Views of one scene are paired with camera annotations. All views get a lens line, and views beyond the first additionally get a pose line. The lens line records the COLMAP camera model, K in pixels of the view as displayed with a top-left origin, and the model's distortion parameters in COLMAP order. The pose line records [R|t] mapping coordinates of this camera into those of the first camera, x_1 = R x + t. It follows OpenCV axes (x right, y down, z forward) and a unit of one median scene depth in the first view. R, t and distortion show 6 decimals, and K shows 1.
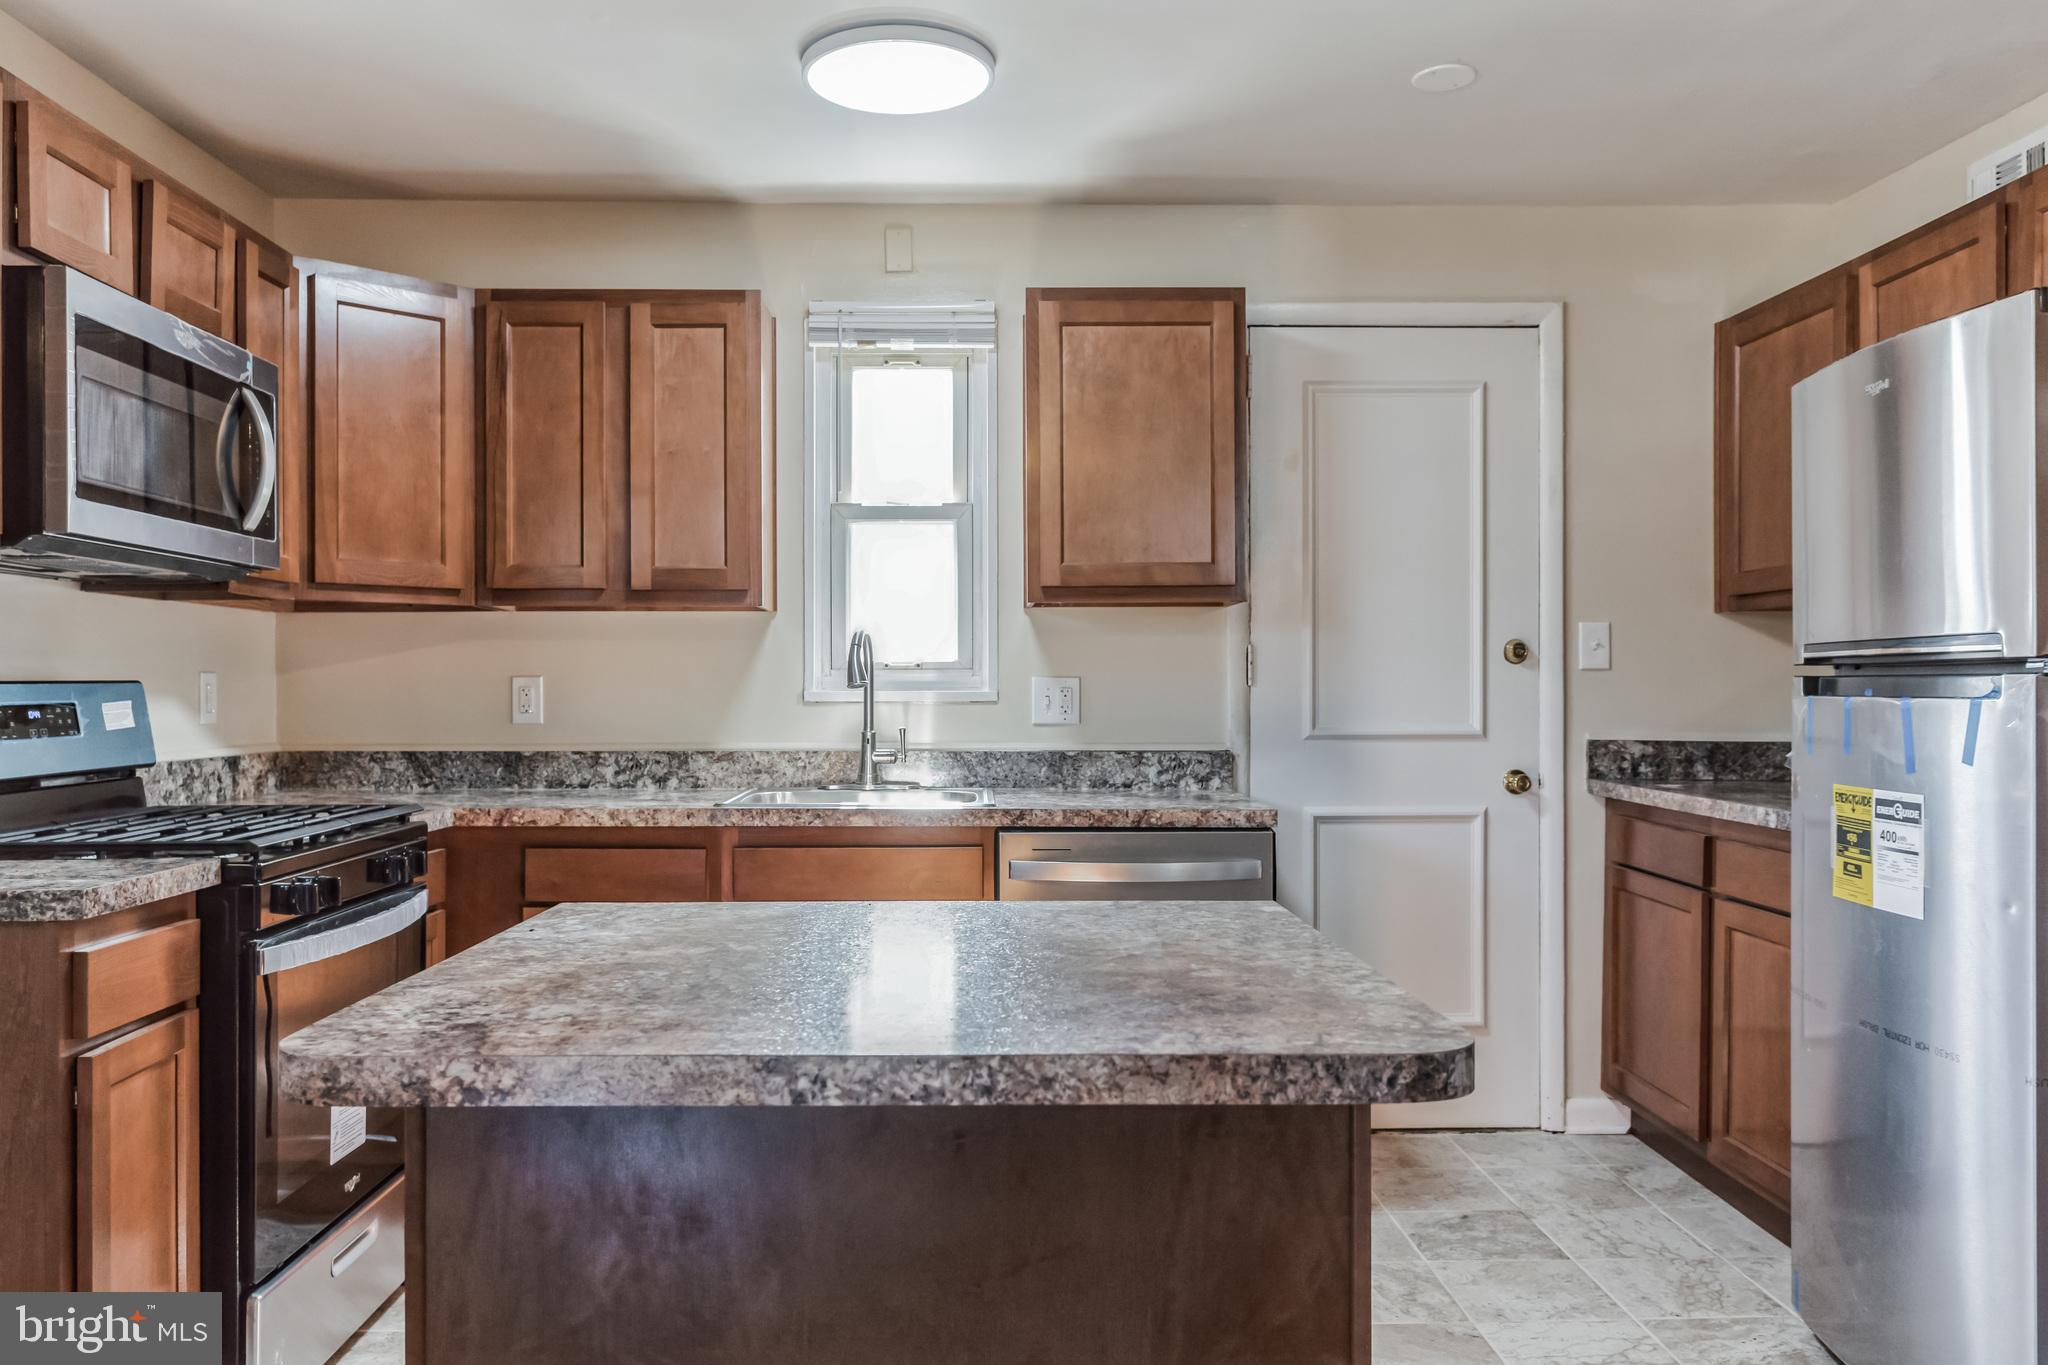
lens RADIAL K [[1586.6, 0, 1036.1], [0, 1586.6, 686.5], [0, 0, 1]] dist [-0.008315, -0.001505]
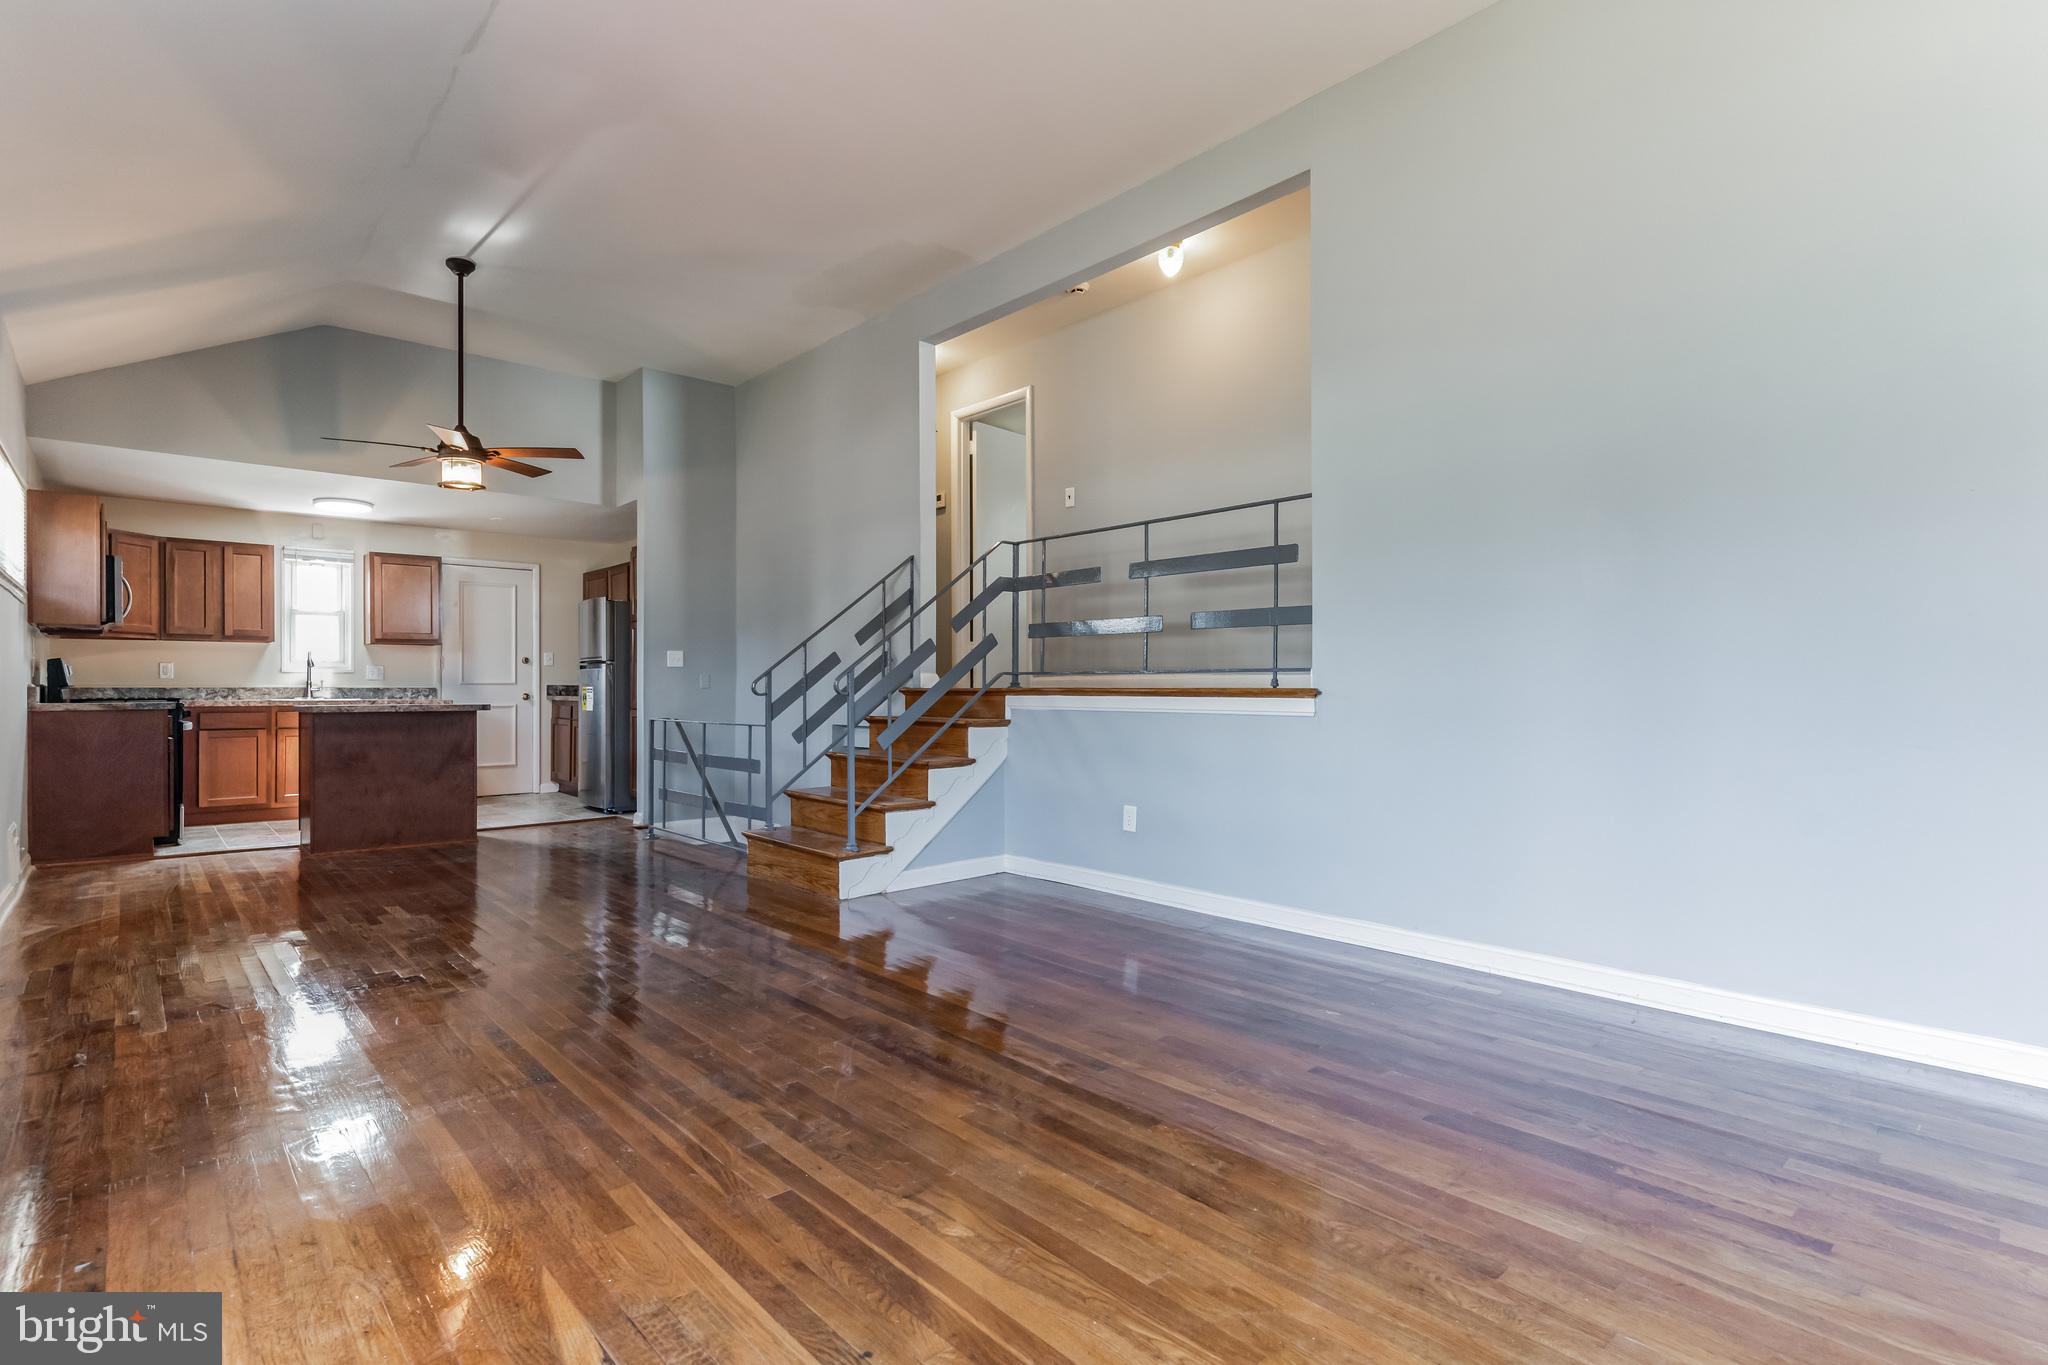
lens RADIAL K [[988.3, 0, 994.5], [0, 988.3, 691.9], [0, 0, 1]] dist [0.004799, -0.000842]
pose [[0.778659, -0.001839, 0.627444, -0.283181], [0.001695, 0.999998, 0.000826, 0.050418], [-0.627445, 0.000420, 0.778661, -1.446119]]
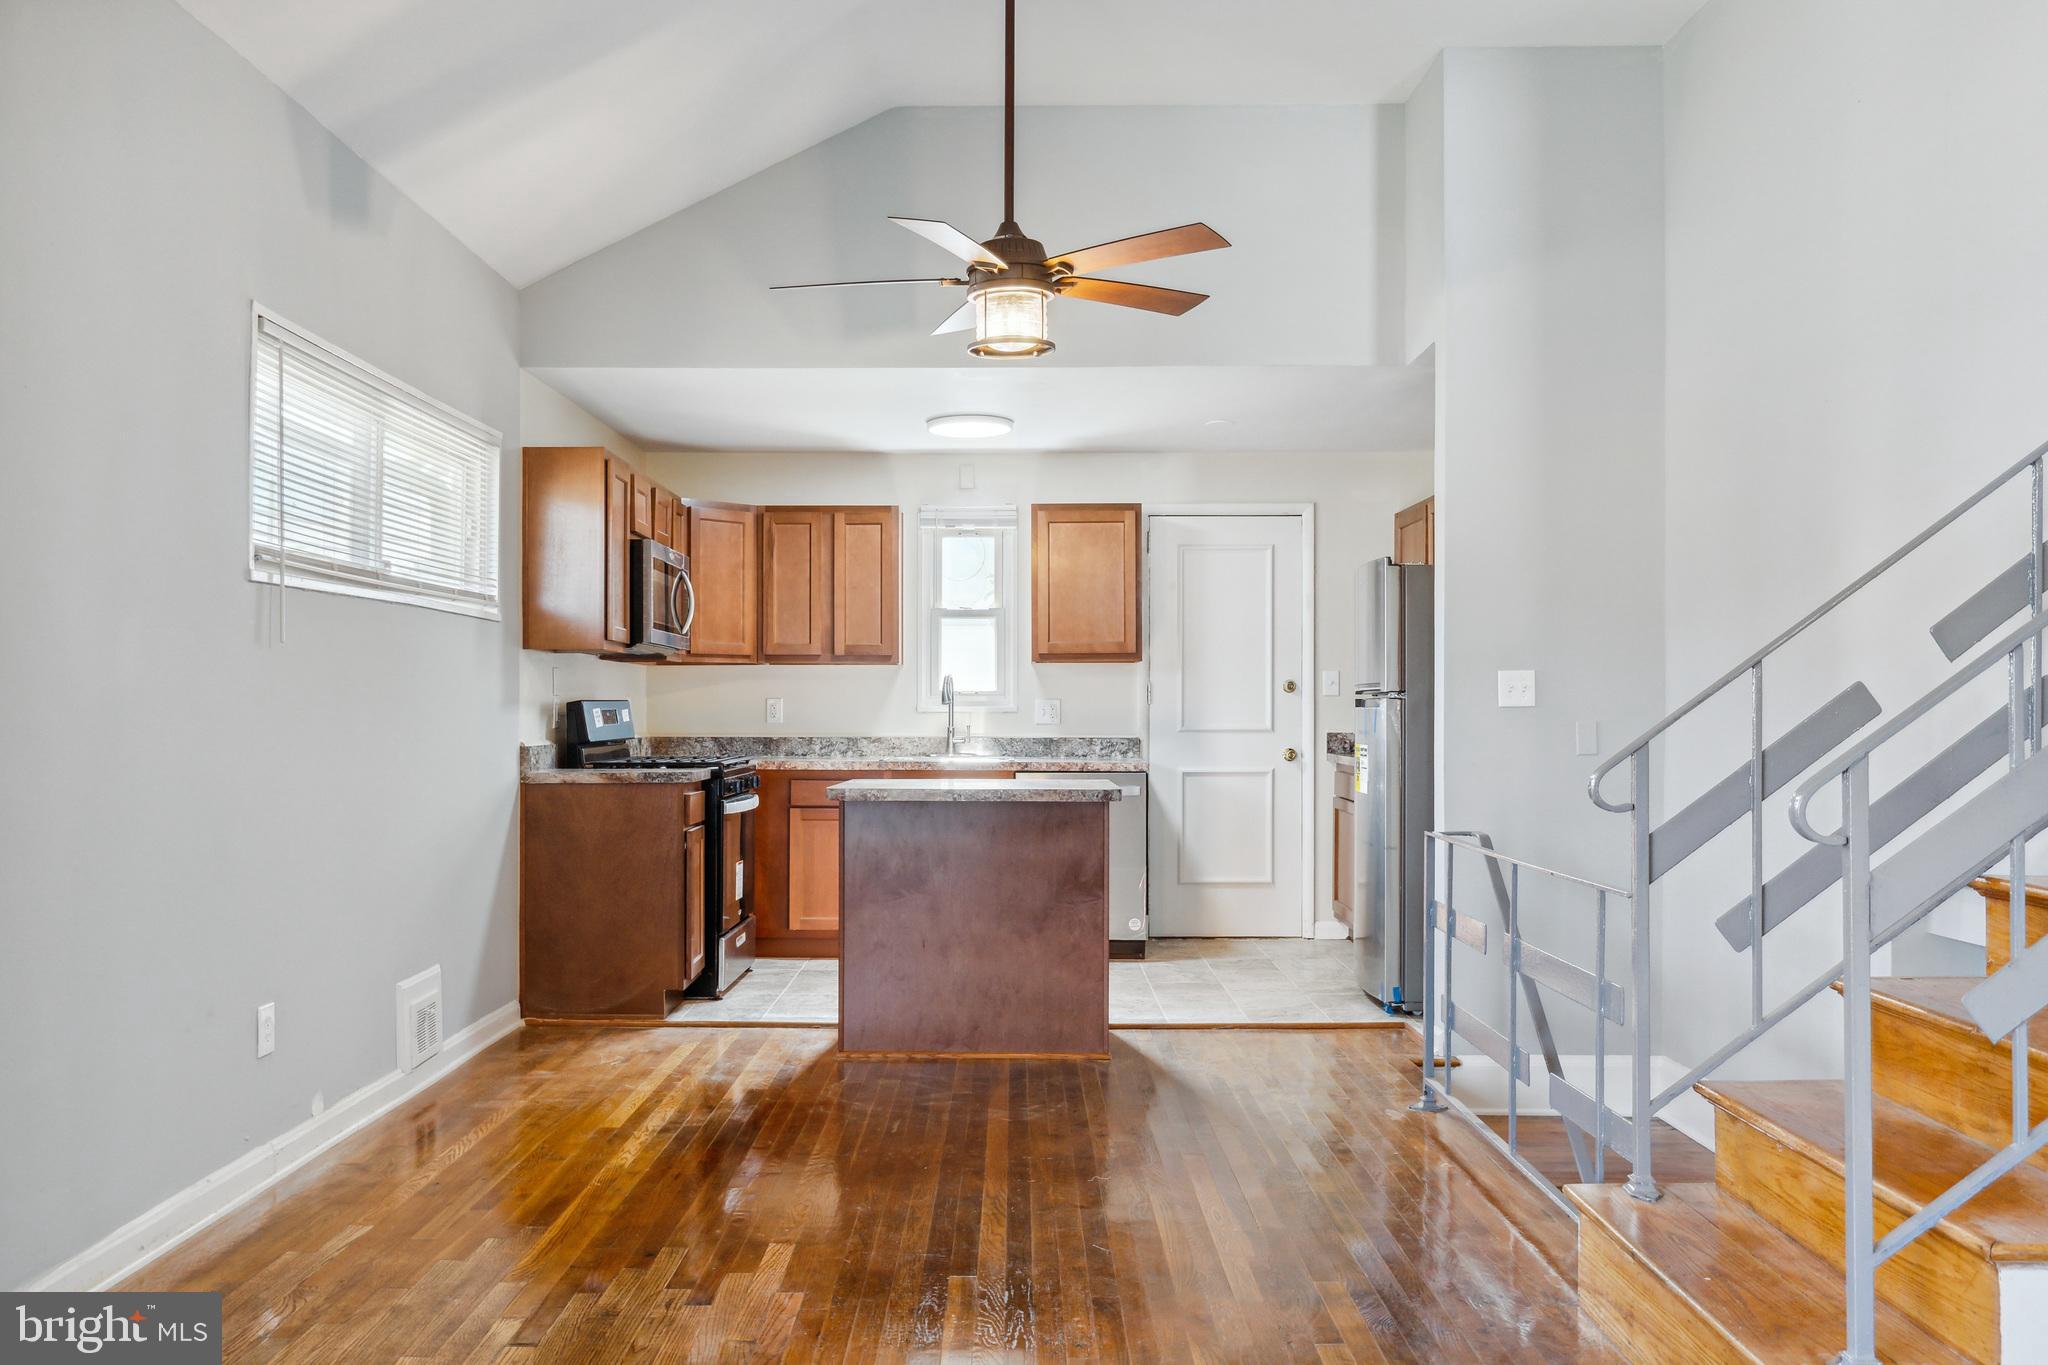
lens RADIAL K [[1623.5, 0, 1025.0], [0, 1623.5, 695.4], [0, 0, 1]] dist [-0.010168, -0.004143]
pose [[0.999328, 0.001379, -0.036627, 0.057926], [-0.001722, 0.999955, -0.009321, 0.007914], [0.036613, 0.009378, 0.999286, -0.985879]]
